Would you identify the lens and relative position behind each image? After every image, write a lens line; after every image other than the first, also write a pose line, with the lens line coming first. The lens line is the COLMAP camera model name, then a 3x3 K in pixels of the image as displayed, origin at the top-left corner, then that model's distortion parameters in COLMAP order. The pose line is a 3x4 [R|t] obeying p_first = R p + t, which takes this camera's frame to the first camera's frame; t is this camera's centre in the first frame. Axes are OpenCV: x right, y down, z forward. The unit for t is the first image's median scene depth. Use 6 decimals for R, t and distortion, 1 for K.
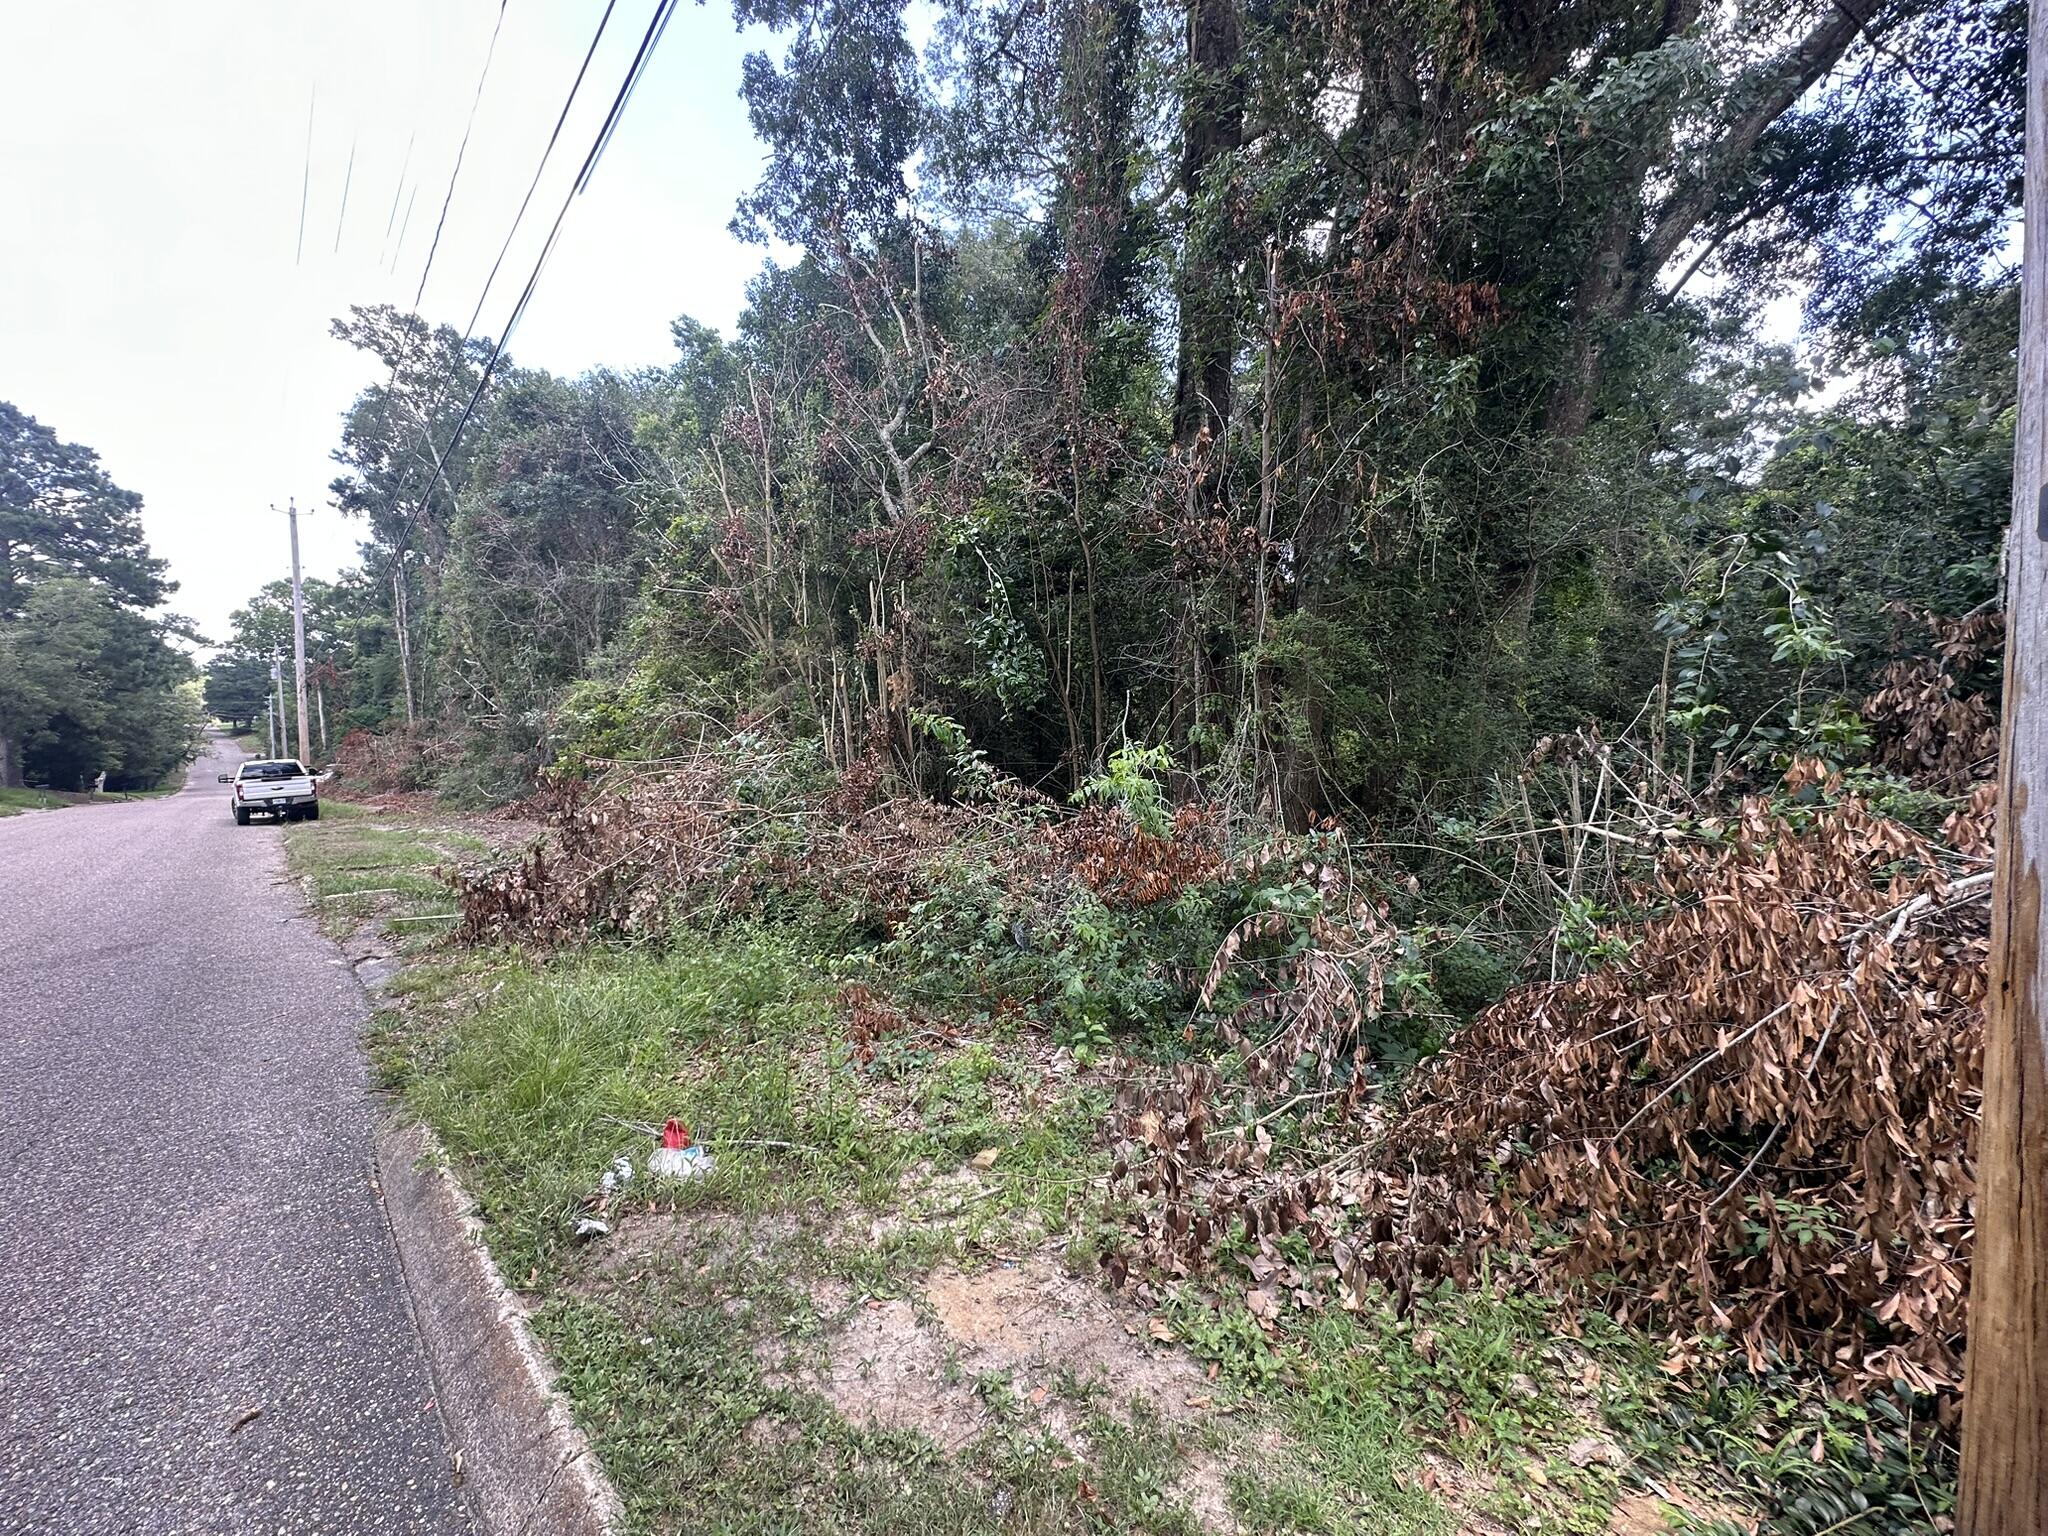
lens RADIAL K [[817.3, 0, 1024.0], [0, 817.3, 768.0], [0, 0, 1]] dist [0.000089, 0.000425]
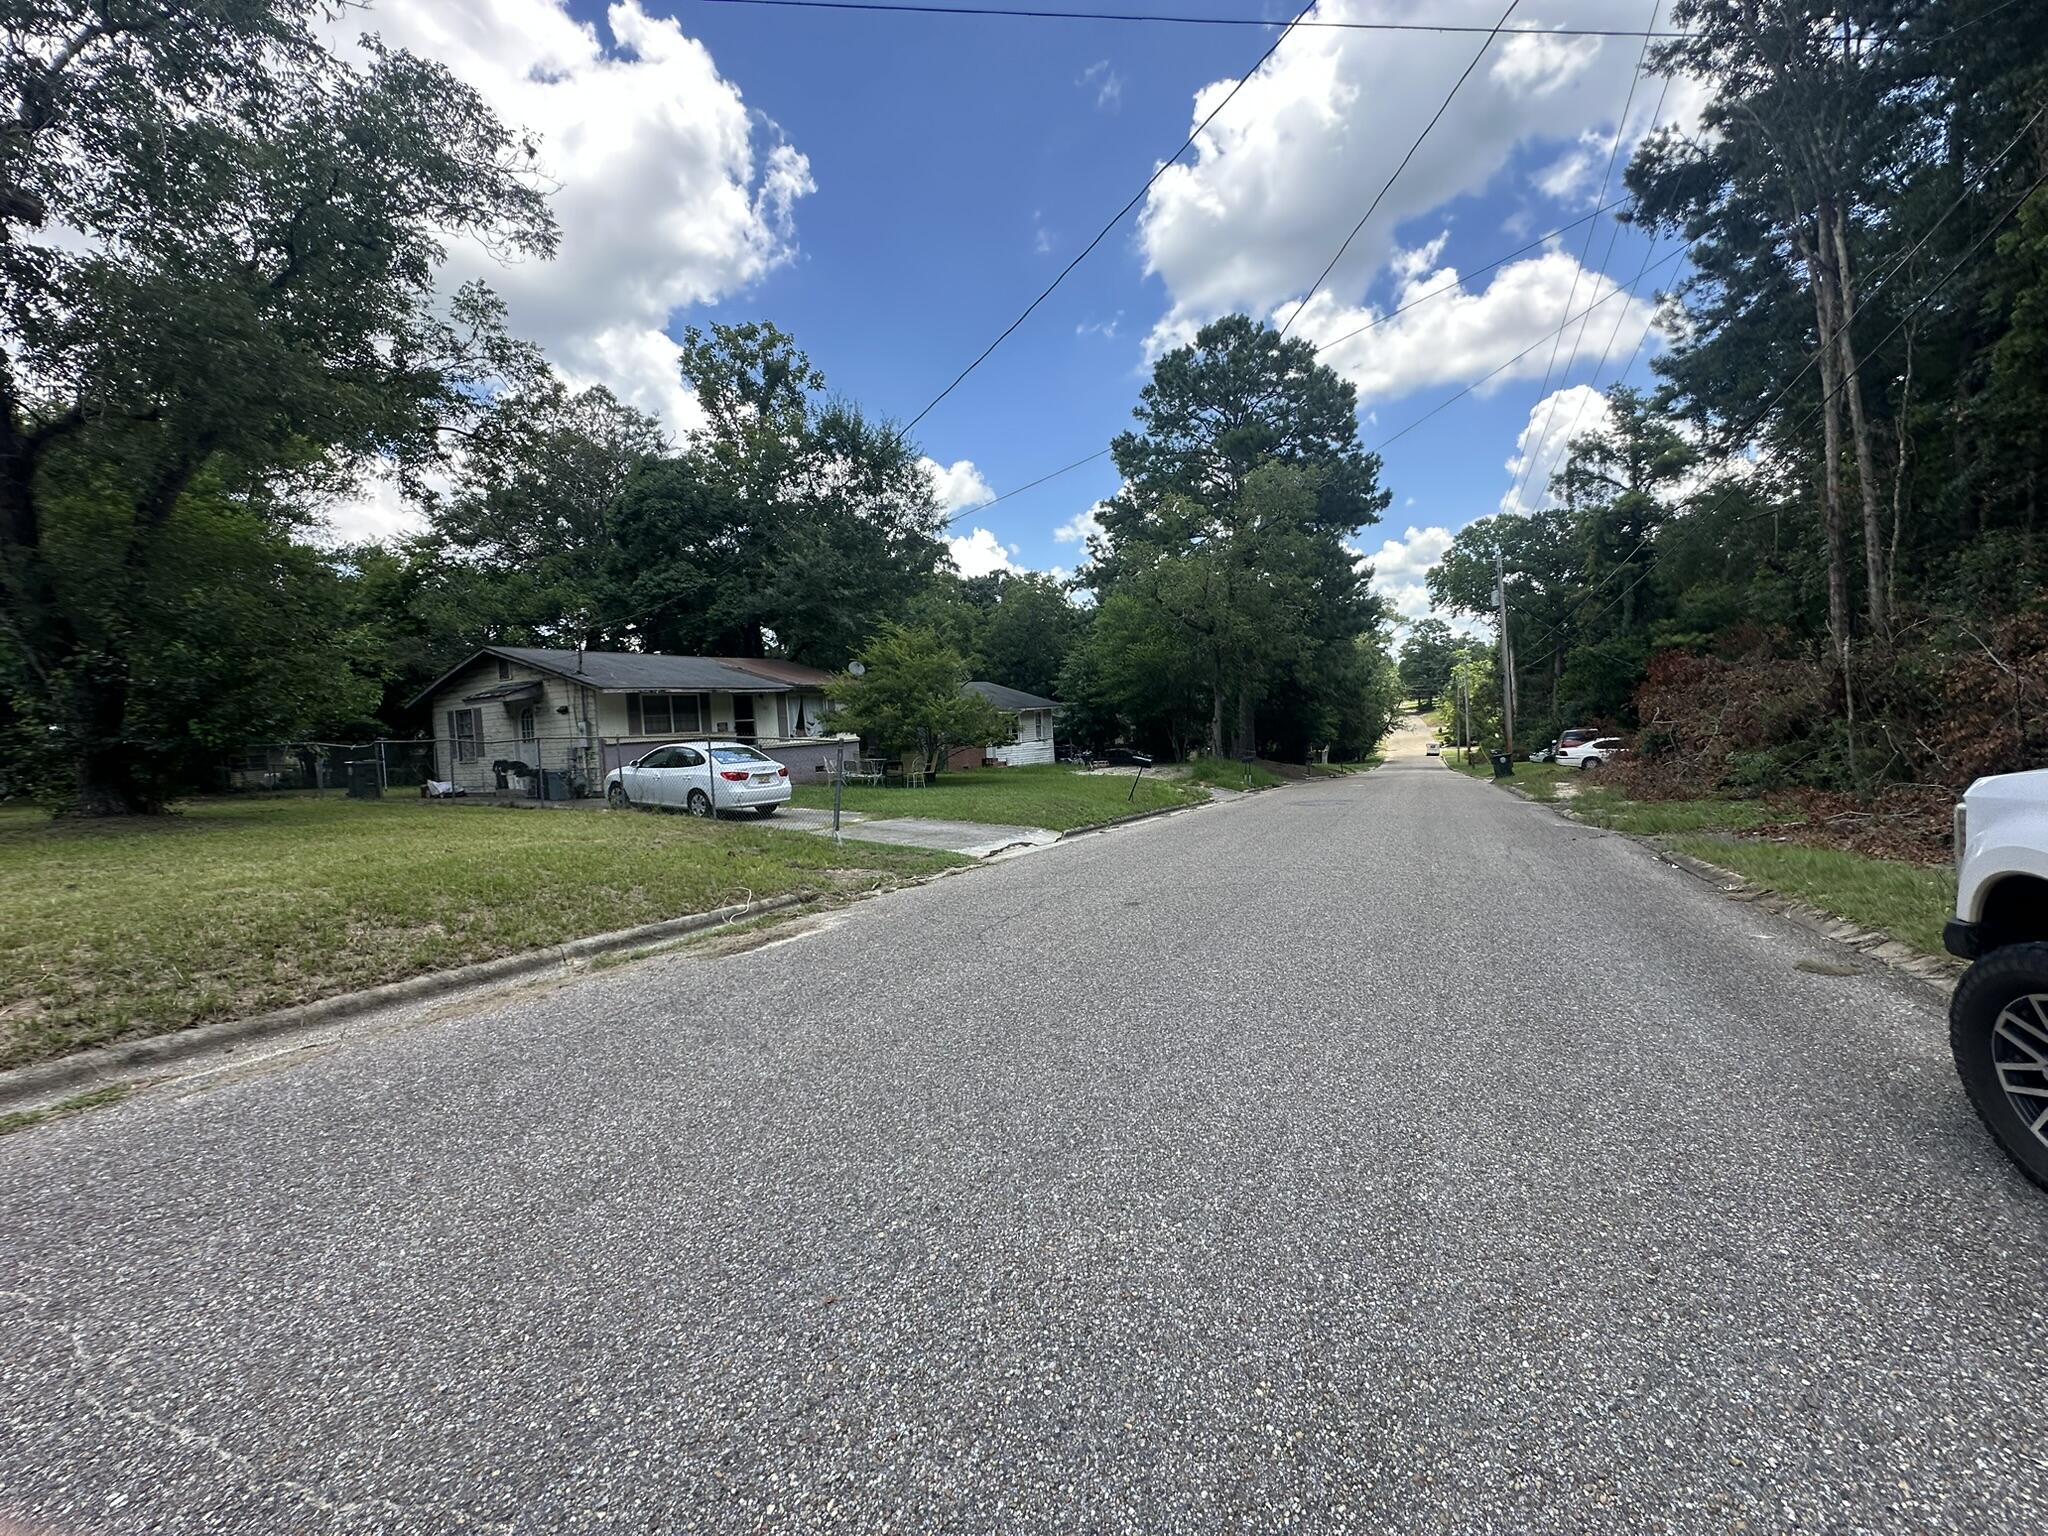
lens RADIAL K [[816.6, 0, 1015.3], [0, 816.6, 766.0], [0, 0, 1]] dist [0.000100, -0.003533]
pose [[0.343541, 0.022174, -0.938876, -0.259211], [0.004718, 0.999668, 0.025337, 0.004507], [0.939126, -0.013134, 0.343323, 0.243704]]
